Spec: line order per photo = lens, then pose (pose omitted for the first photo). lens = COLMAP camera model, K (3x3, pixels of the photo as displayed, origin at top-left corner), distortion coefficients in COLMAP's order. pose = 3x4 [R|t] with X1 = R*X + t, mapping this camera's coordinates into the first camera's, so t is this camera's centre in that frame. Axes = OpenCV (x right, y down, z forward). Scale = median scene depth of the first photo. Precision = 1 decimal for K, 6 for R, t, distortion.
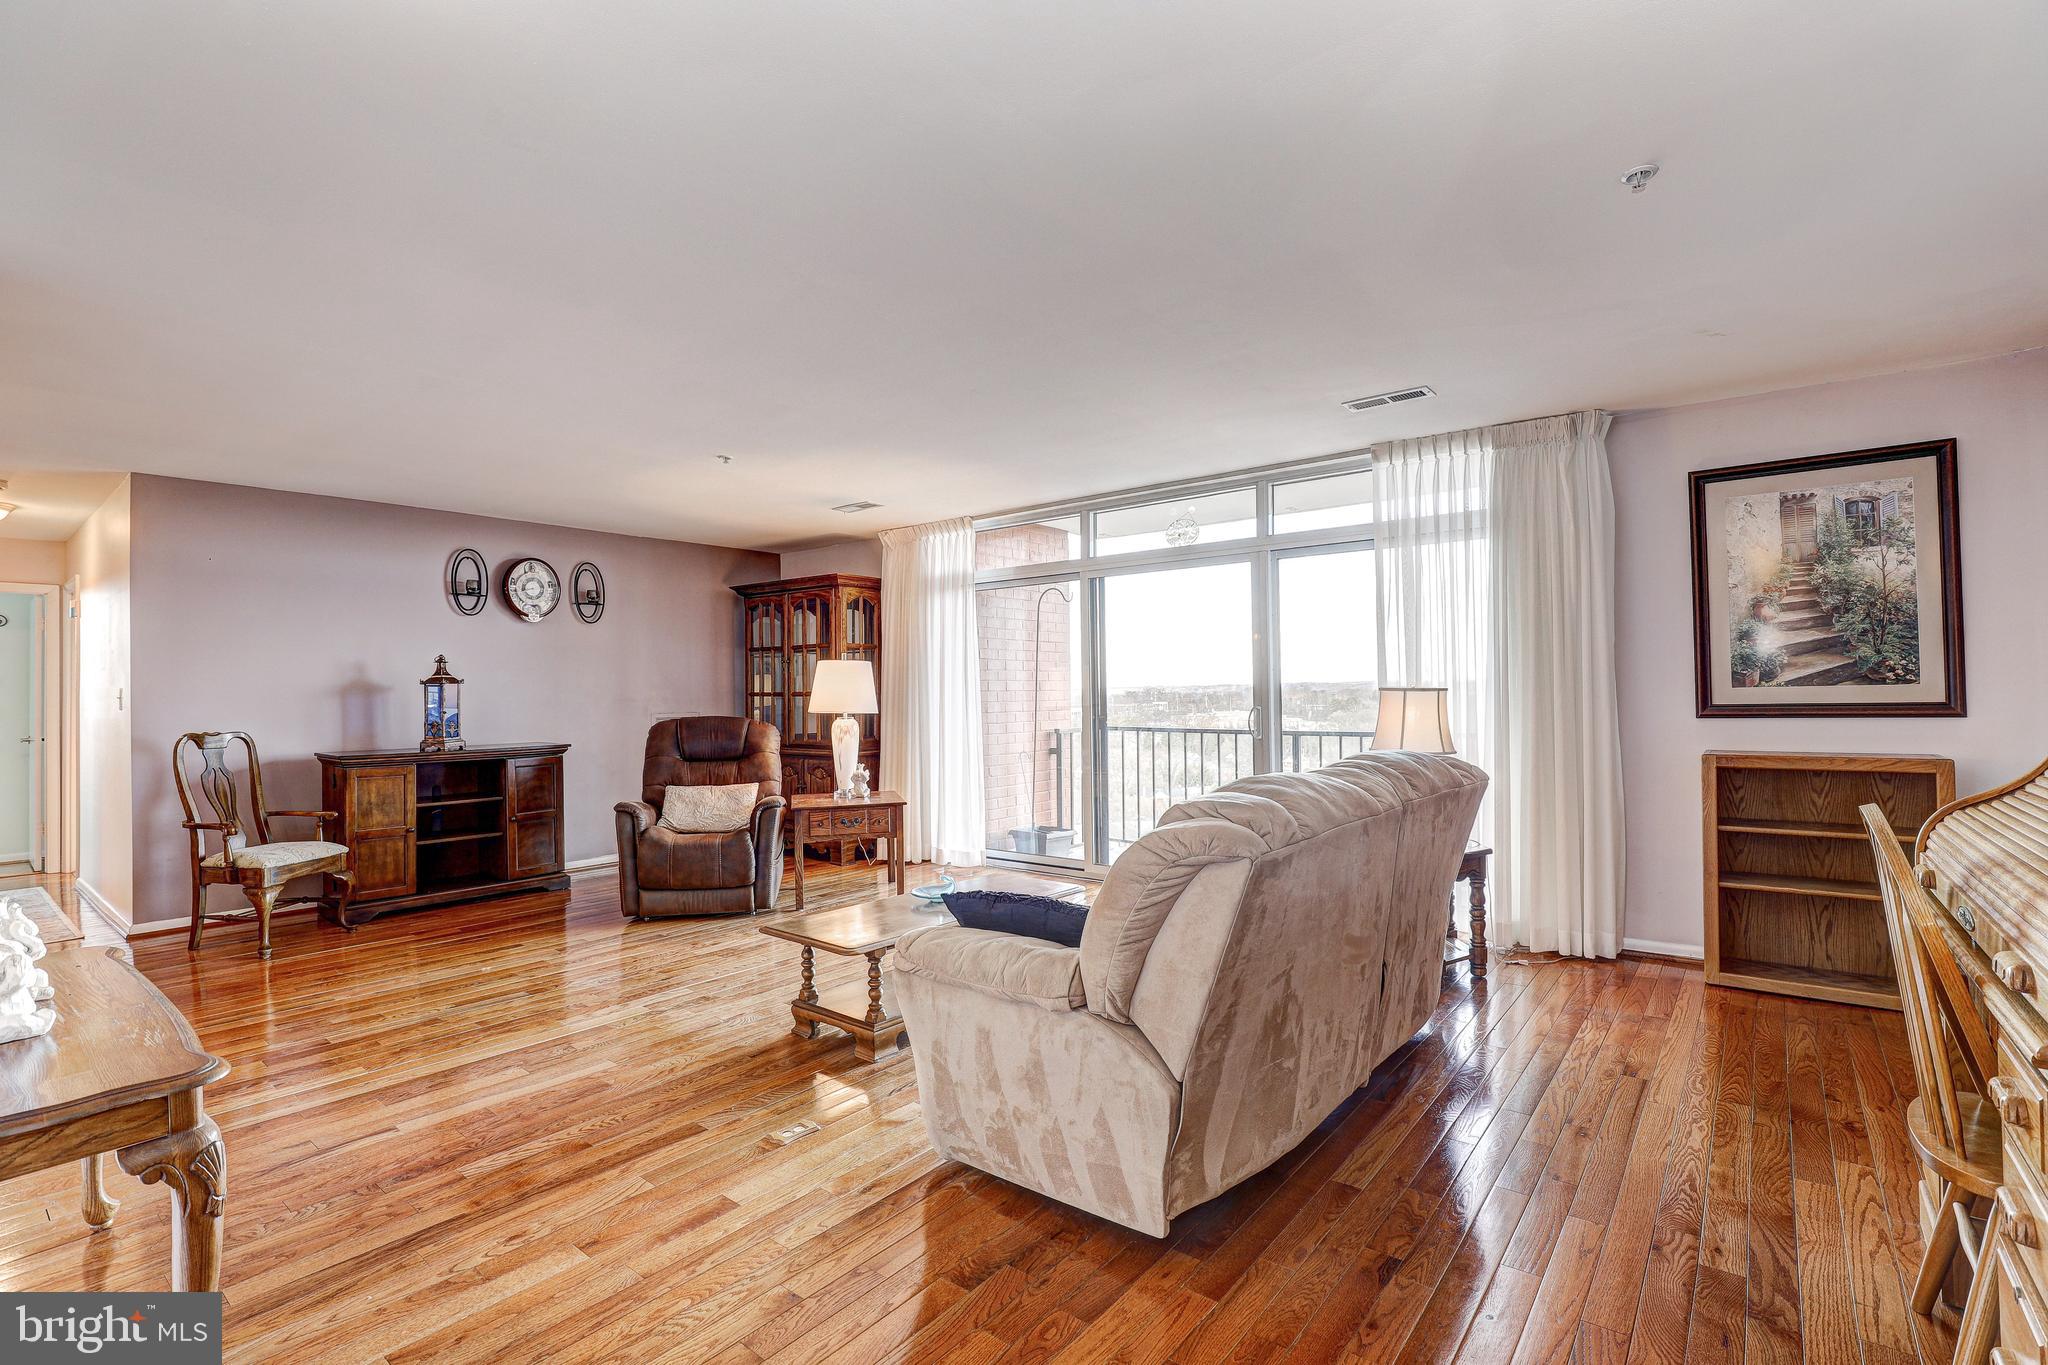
lens RADIAL K [[939.9, 0, 1027.1], [0, 939.9, 682.5], [0, 0, 1]] dist [-0.038168, 0.007078]
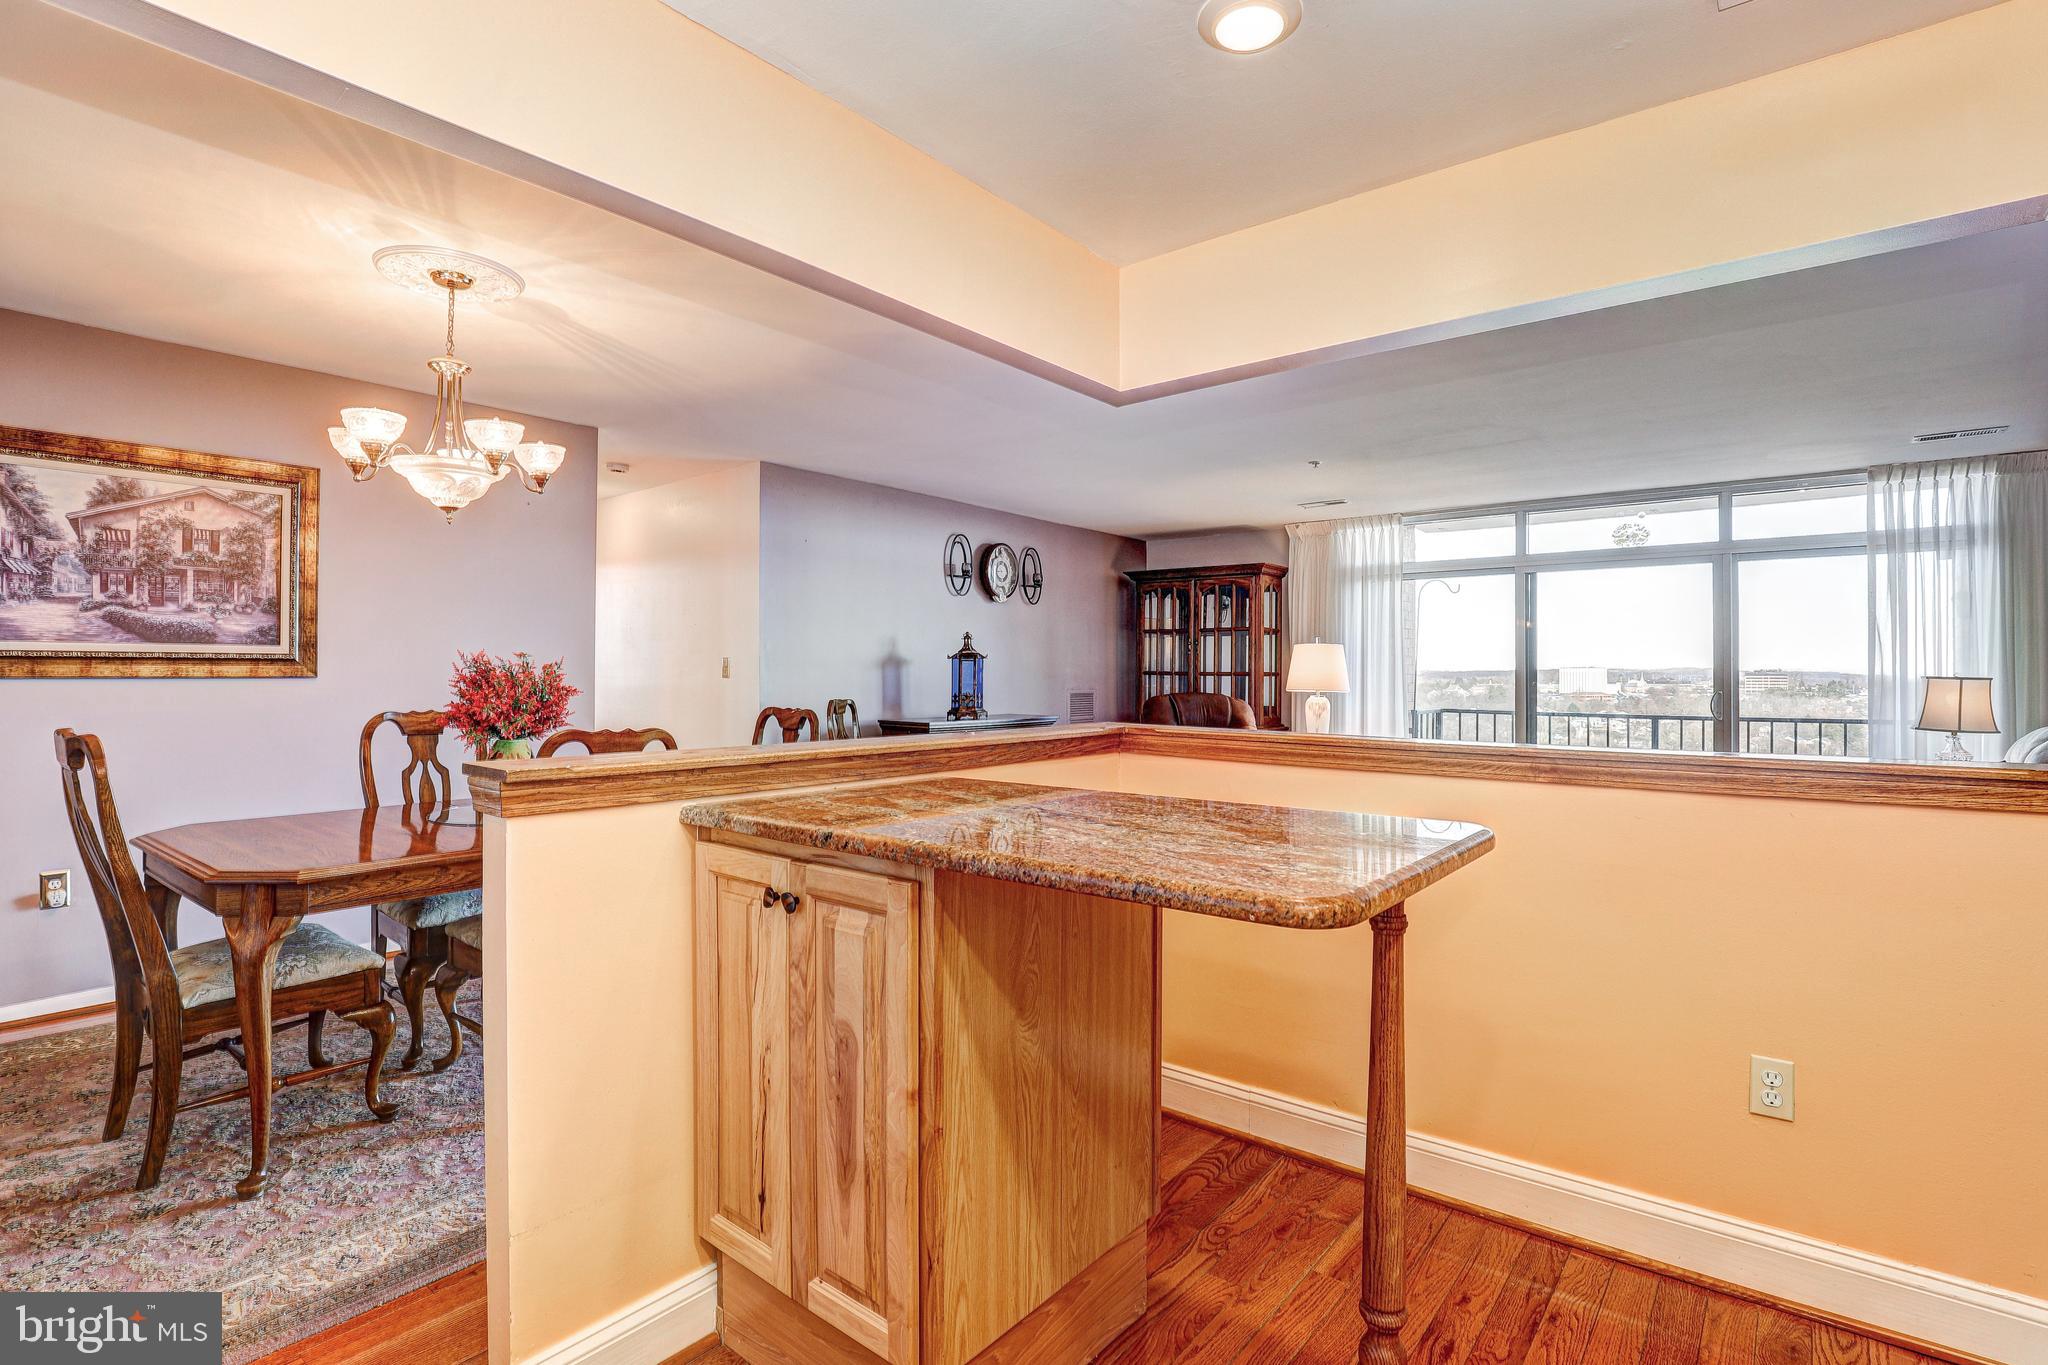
lens RADIAL K [[939.9, 0, 1024.9], [0, 939.9, 683.7], [0, 0, 1]] dist [-0.038168, 0.007078]
pose [[0.999601, 0.019048, -0.020845, -0.581614], [-0.018622, 0.999618, 0.020411, 0.010458], [0.021226, -0.020015, 0.999574, -0.141440]]
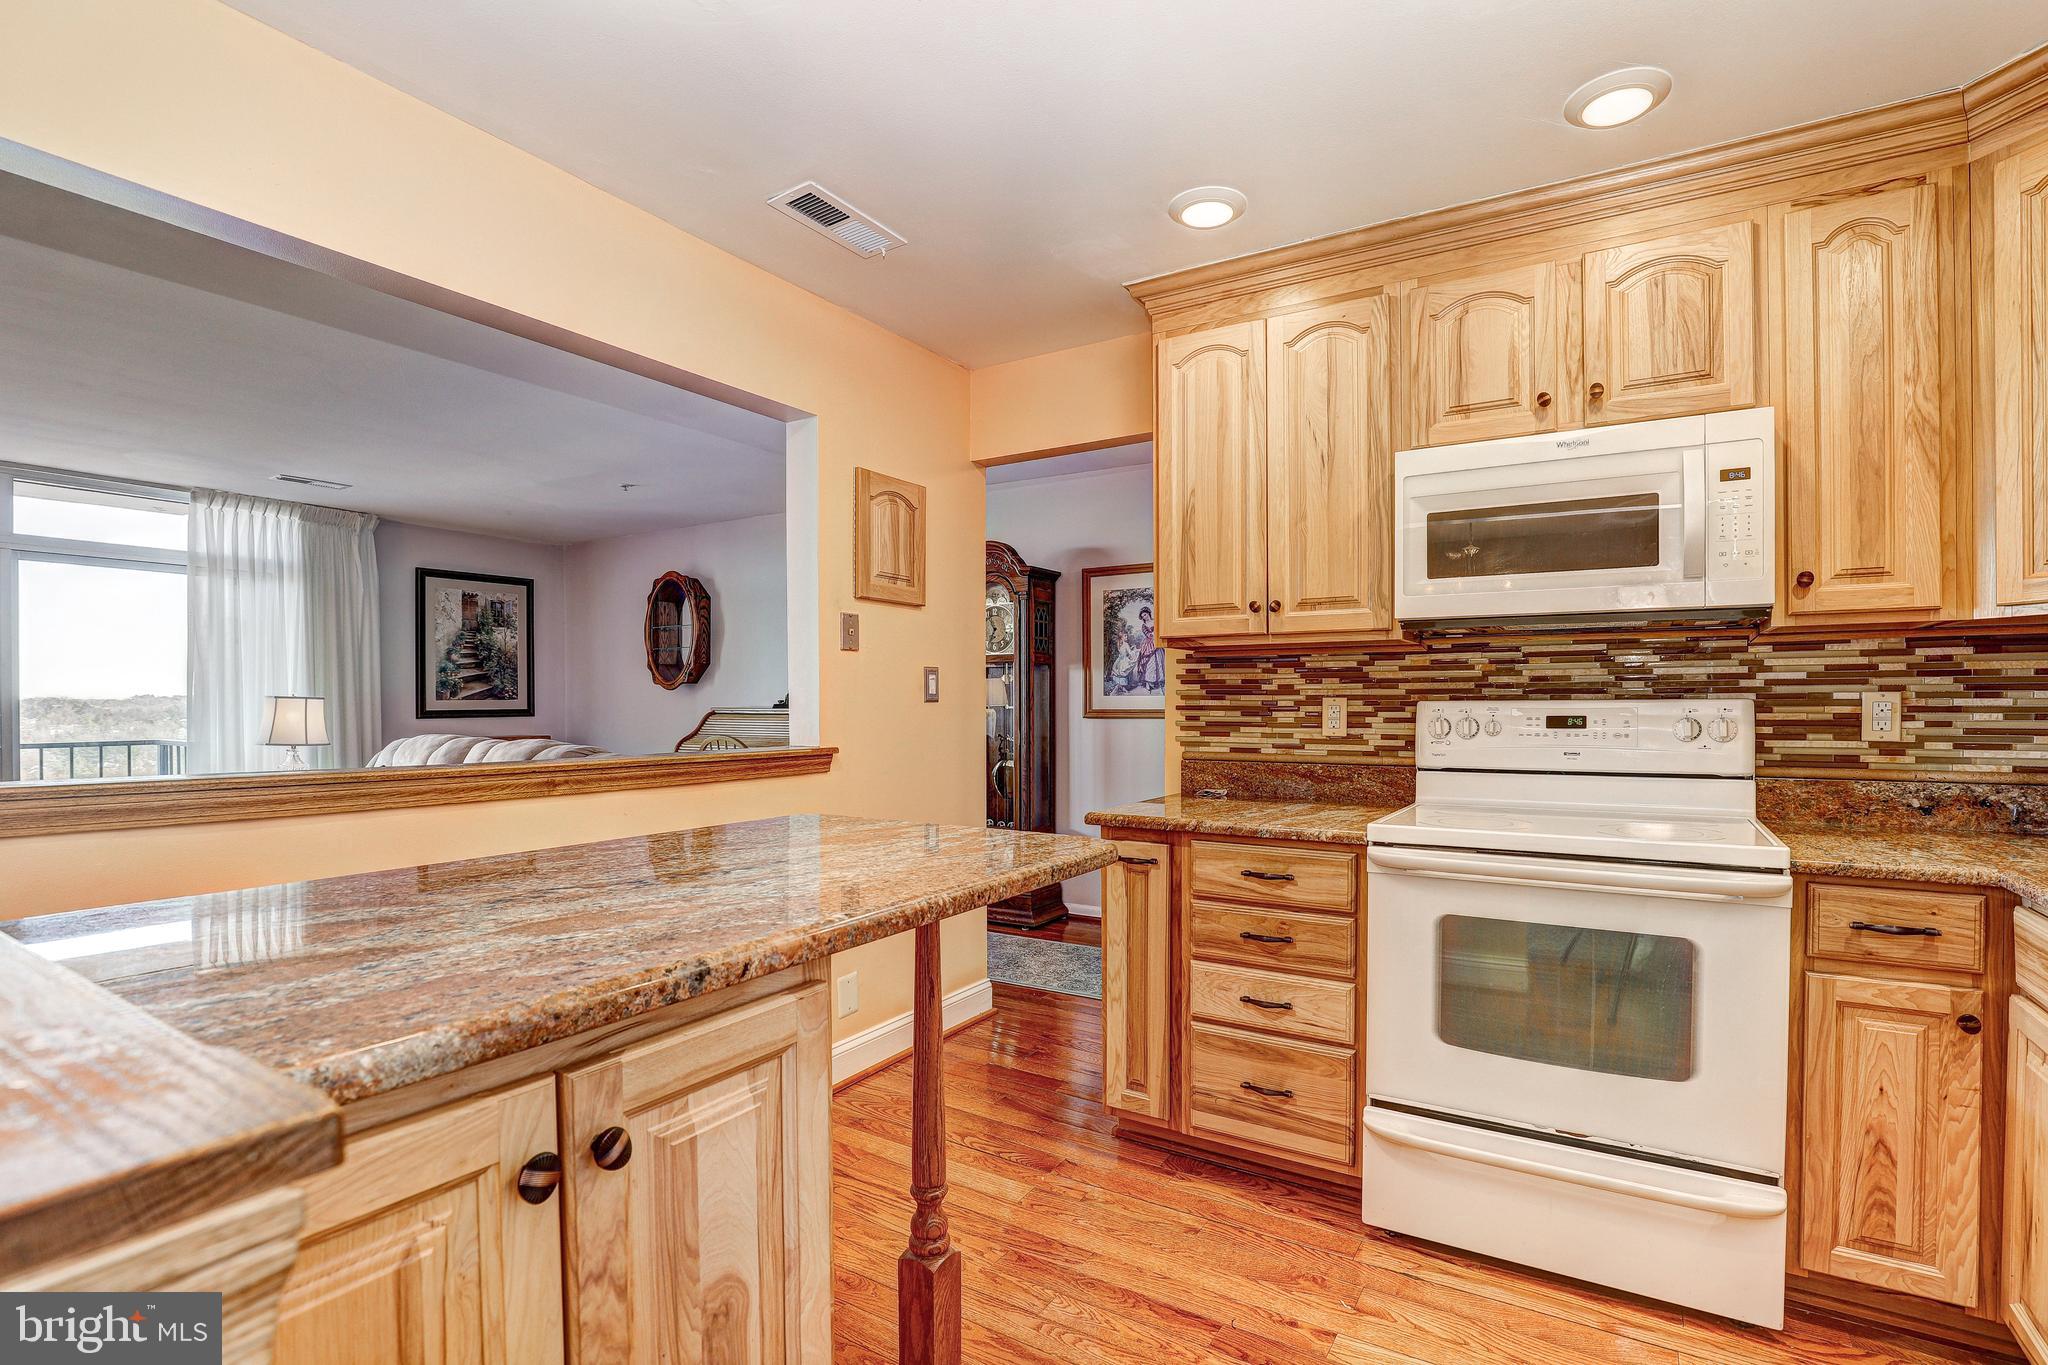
lens RADIAL K [[939.9, 0, 1043.7], [0, 939.9, 704.7], [0, 0, 1]] dist [-0.038168, 0.007078]
pose [[-0.126751, 0.011533, 0.991868, -0.790912], [-0.008924, 0.999879, -0.012767, 0.018799], [-0.991894, -0.010470, -0.126632, 0.082088]]
